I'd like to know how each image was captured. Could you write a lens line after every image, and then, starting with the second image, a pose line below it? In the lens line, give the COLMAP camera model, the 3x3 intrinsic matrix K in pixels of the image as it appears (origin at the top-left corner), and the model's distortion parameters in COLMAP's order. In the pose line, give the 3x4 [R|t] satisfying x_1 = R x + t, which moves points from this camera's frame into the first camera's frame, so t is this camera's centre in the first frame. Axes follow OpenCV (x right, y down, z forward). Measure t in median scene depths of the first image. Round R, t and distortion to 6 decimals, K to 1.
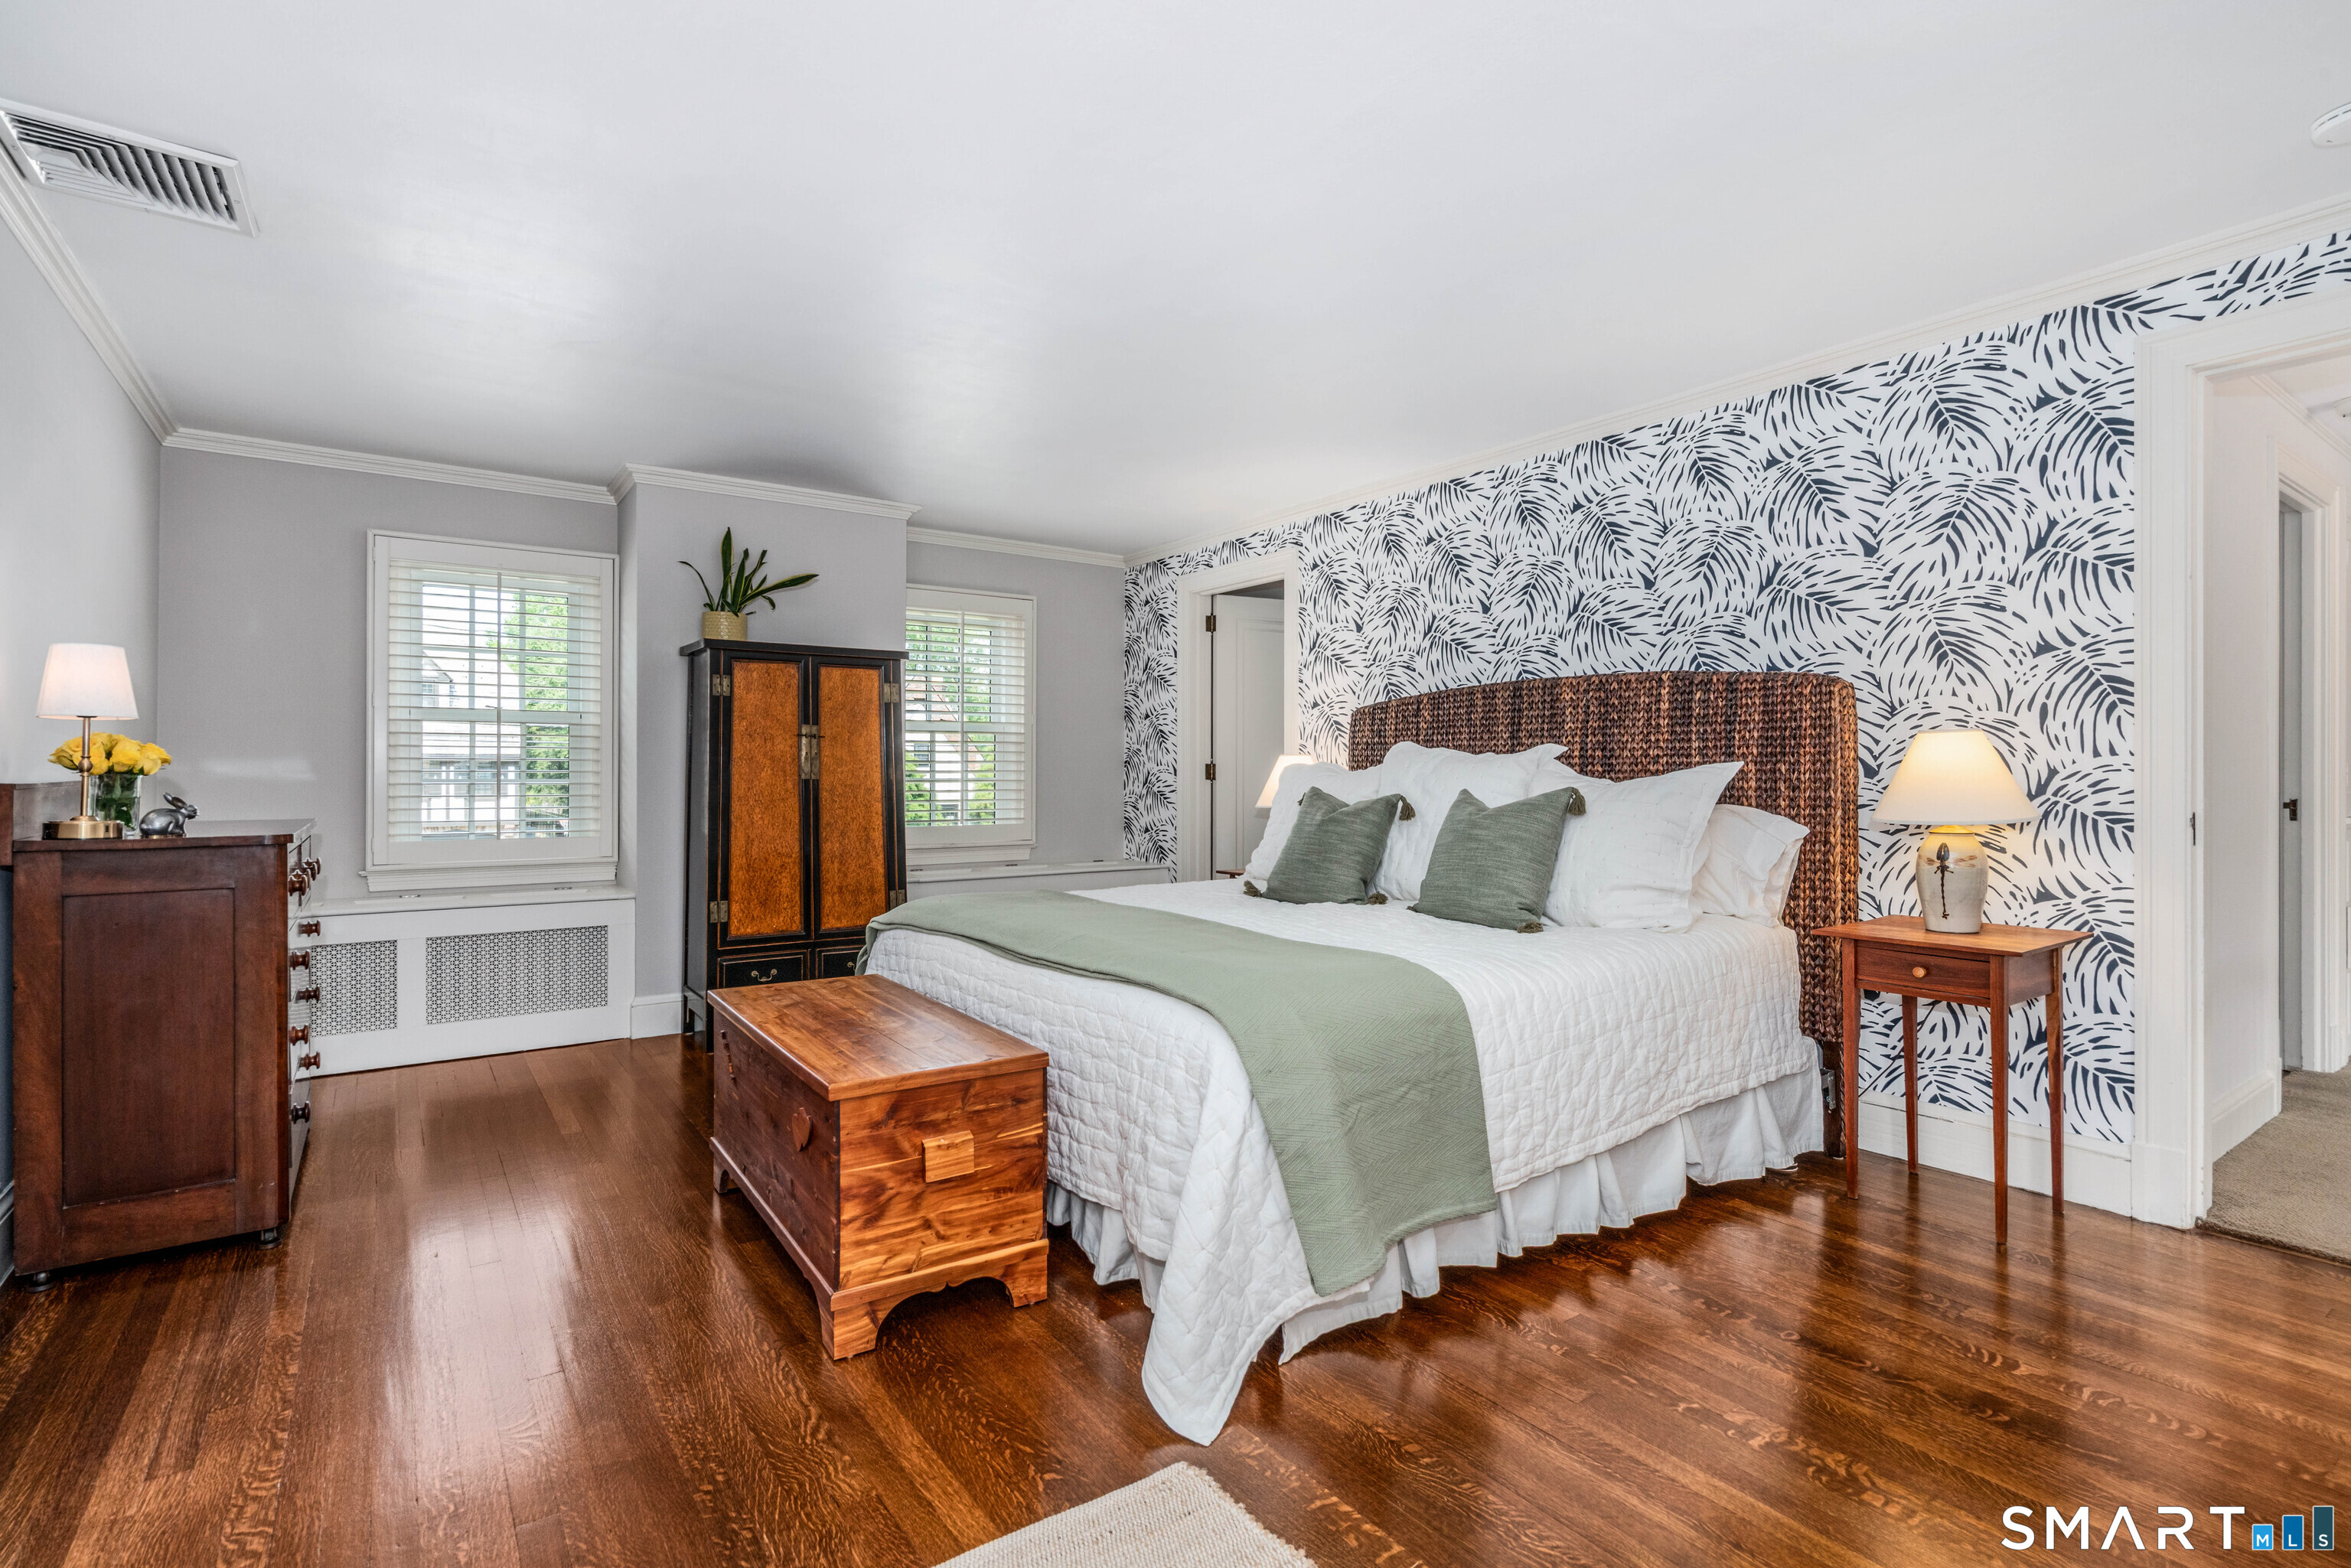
lens RADIAL K [[1121.1, 0, 1168.4], [0, 1121.1, 769.0], [0, 0, 1]] dist [0.013754, -0.000267]
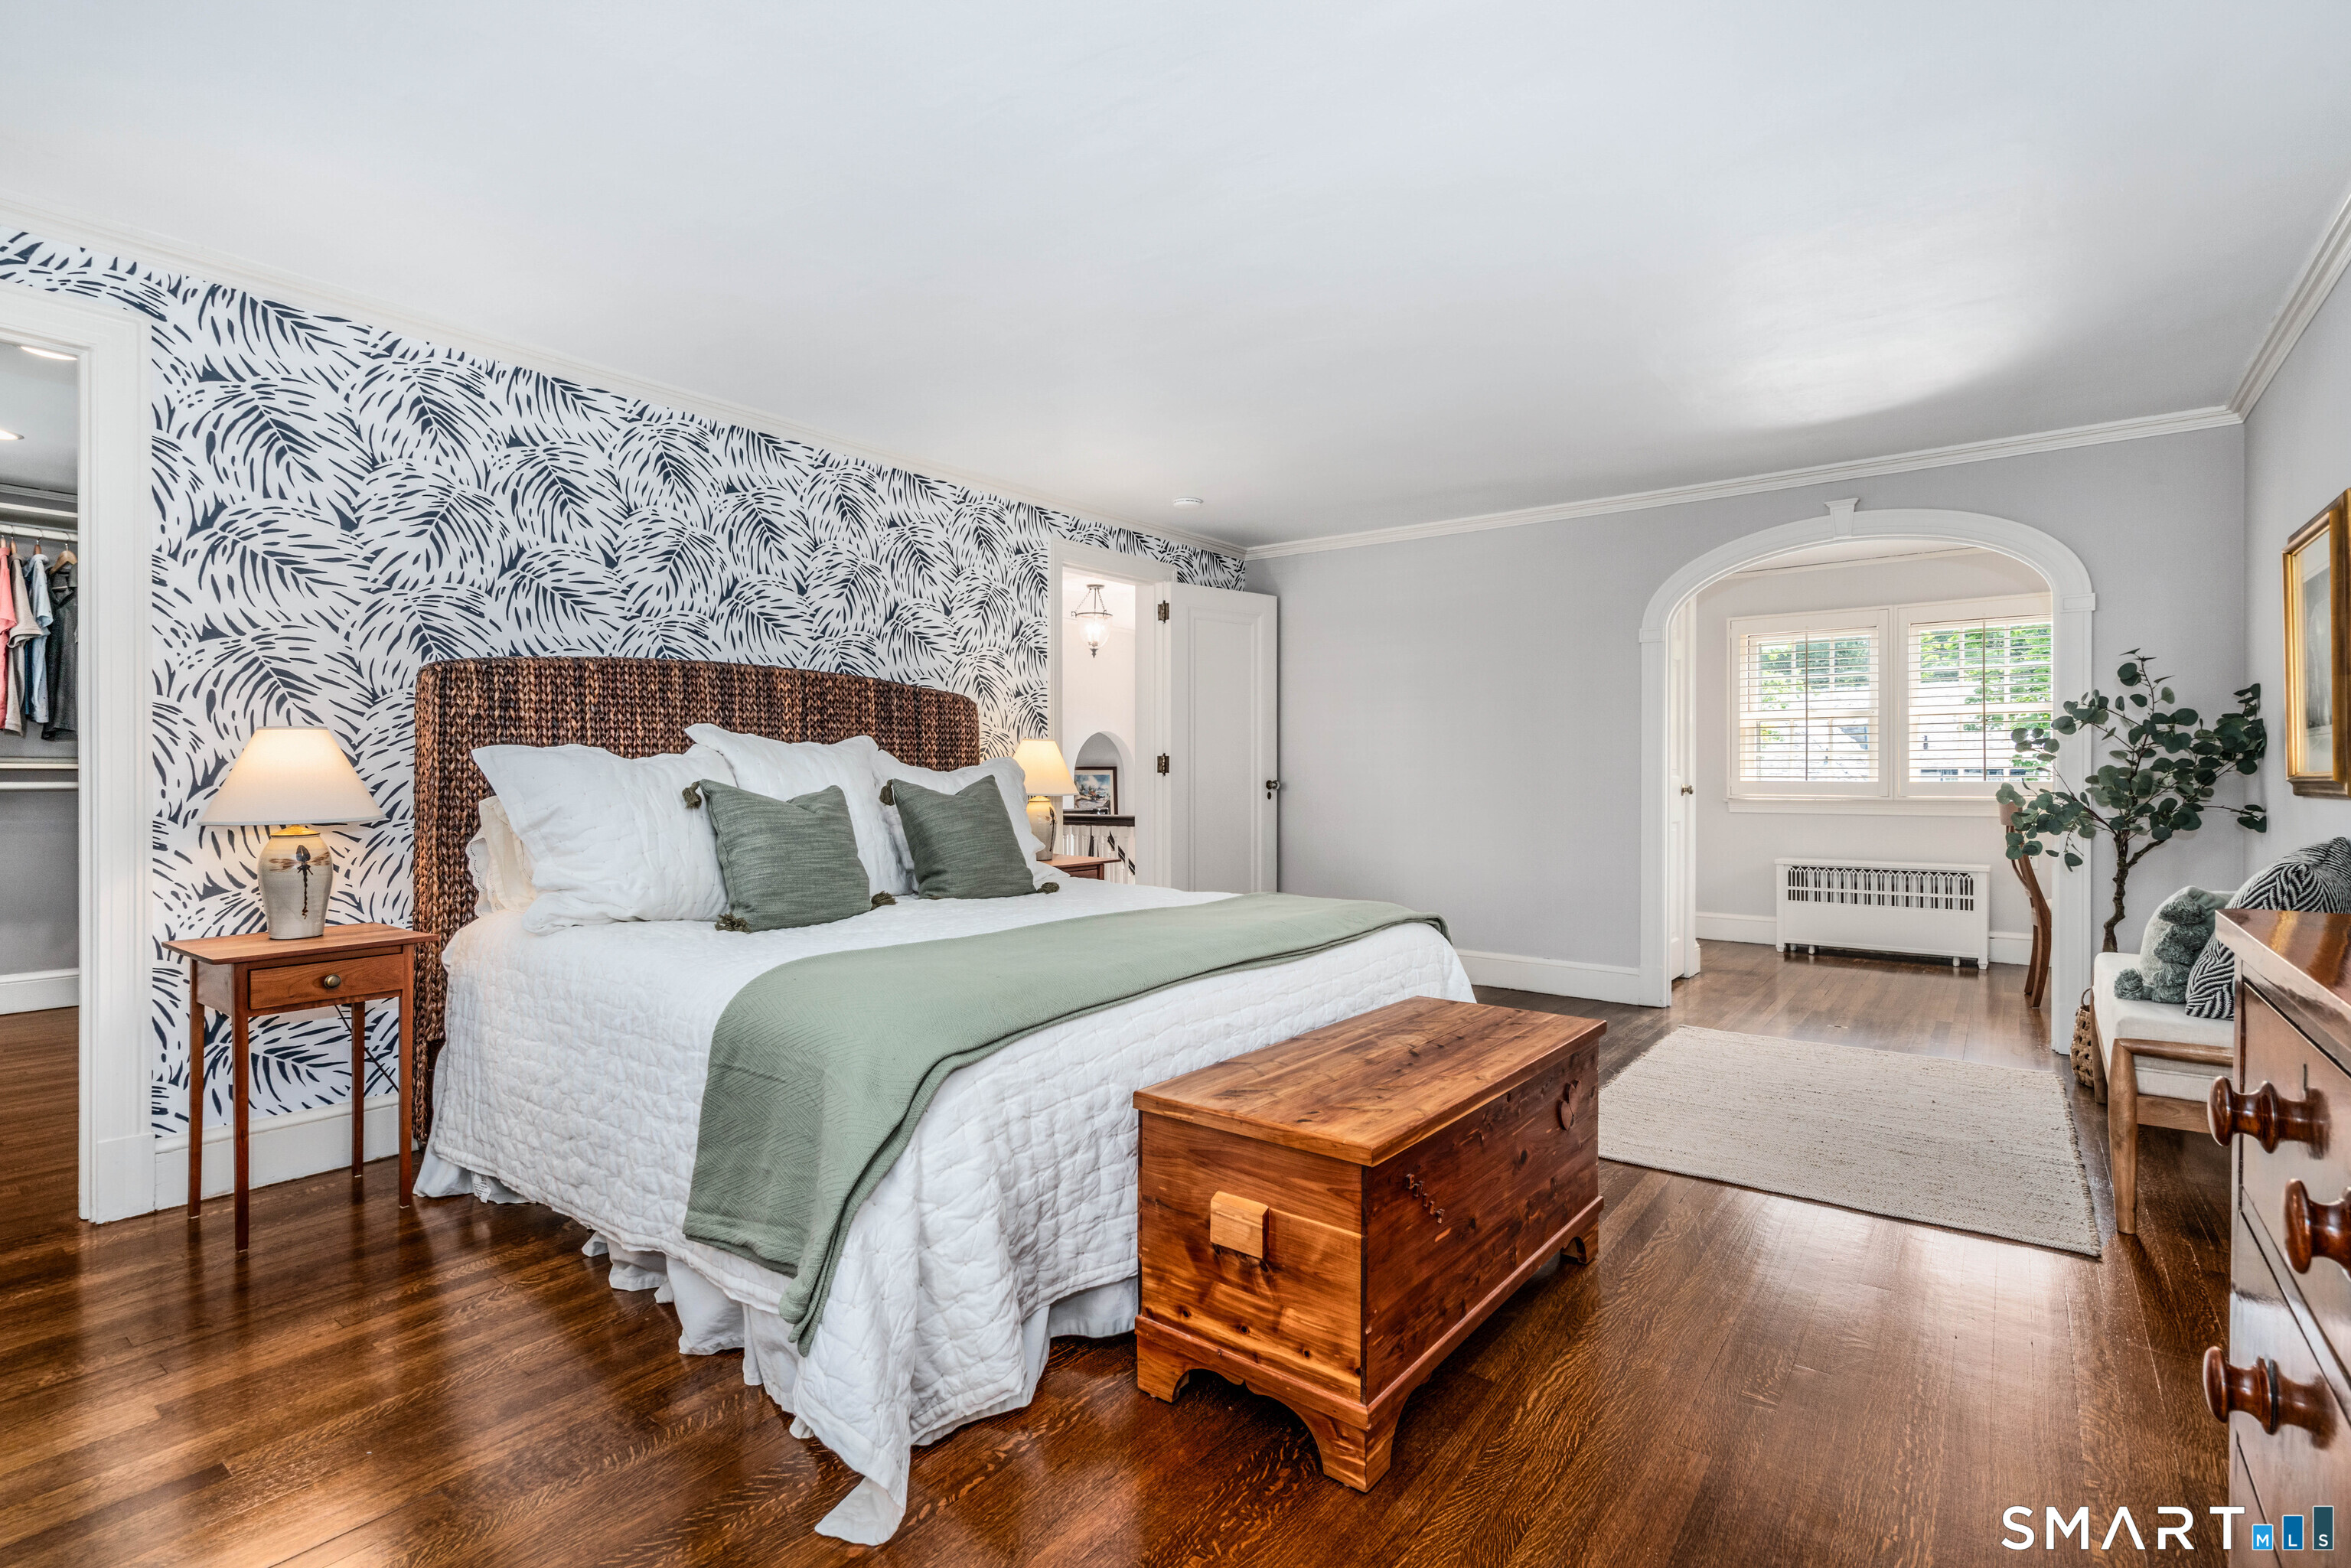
lens RADIAL K [[1080.3, 0, 1164.0], [0, 1080.3, 782.6], [0, 0, 1]] dist [0.003294, 0.000890]
pose [[-0.283814, -0.013860, 0.958779, -0.597517], [-0.006930, 0.999899, 0.012403, 0.005565], [-0.958854, -0.003124, -0.283882, 0.846929]]
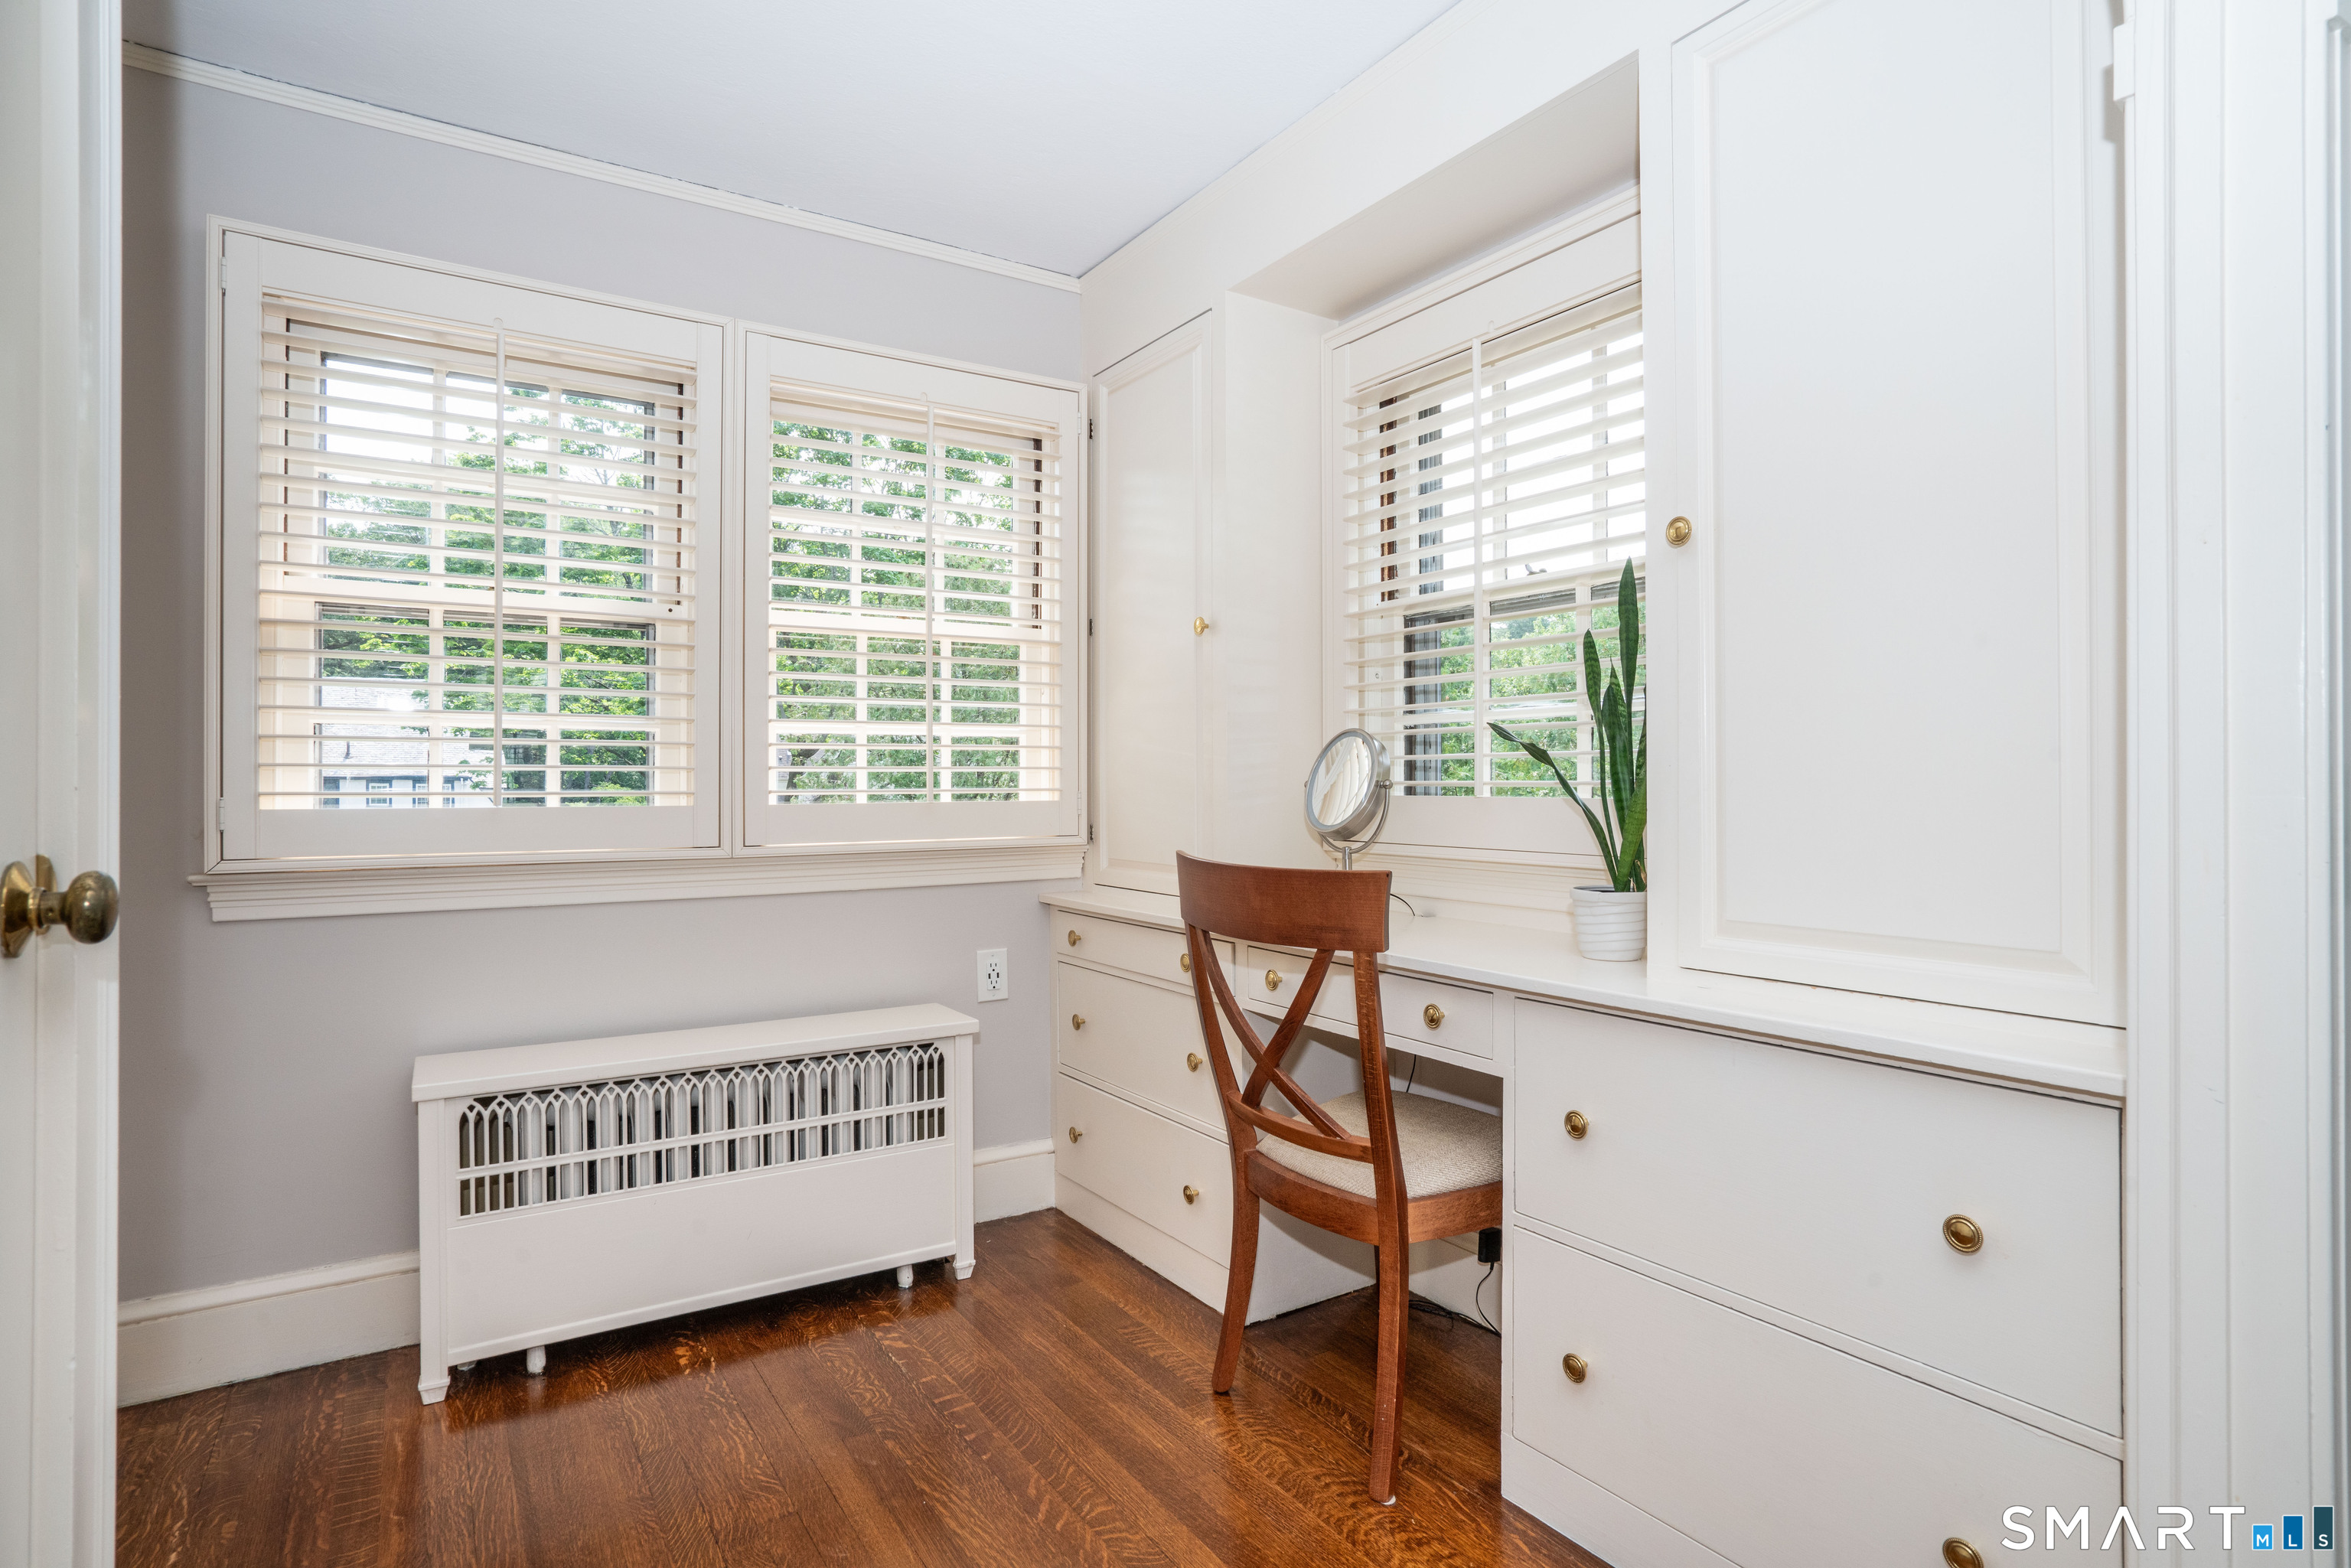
lens RADIAL K [[1241.9, 0, 1175.8], [0, 1241.9, 783.7], [0, 0, 1]] dist [-0.002964, -0.000207]
pose [[-0.999124, -0.004281, 0.041635, -0.333828], [-0.004375, 0.999988, -0.002155, 0.005309], [-0.041625, -0.002335, -0.999131, 0.617666]]
